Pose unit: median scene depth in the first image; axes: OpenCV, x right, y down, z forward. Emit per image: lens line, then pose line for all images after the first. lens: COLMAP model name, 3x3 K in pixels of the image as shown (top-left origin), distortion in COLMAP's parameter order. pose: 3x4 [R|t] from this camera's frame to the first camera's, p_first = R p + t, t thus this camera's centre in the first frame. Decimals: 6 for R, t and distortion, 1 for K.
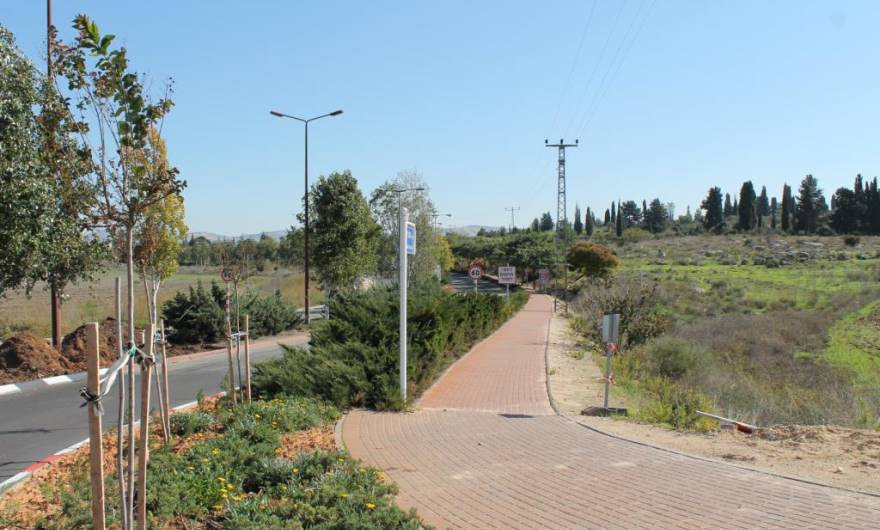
lens RADIAL K [[522.5, 0, 439.9], [0, 522.5, 295.9], [0, 0, 1]] dist [-0.096834, -0.000223]
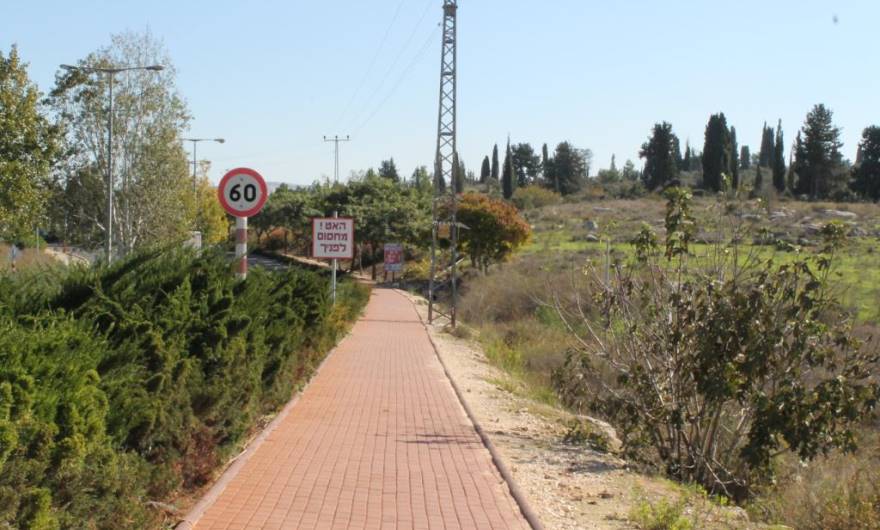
lens RADIAL K [[839.2, 0, 367.8], [0, 839.2, 265.2], [0, 0, 1]] dist [0.002642, 0.002222]
pose [[0.983213, 0.021671, 0.181170, 0.011885], [-0.015532, 0.999258, -0.035234, 0.002595], [-0.181799, 0.031828, 0.982820, 0.119642]]
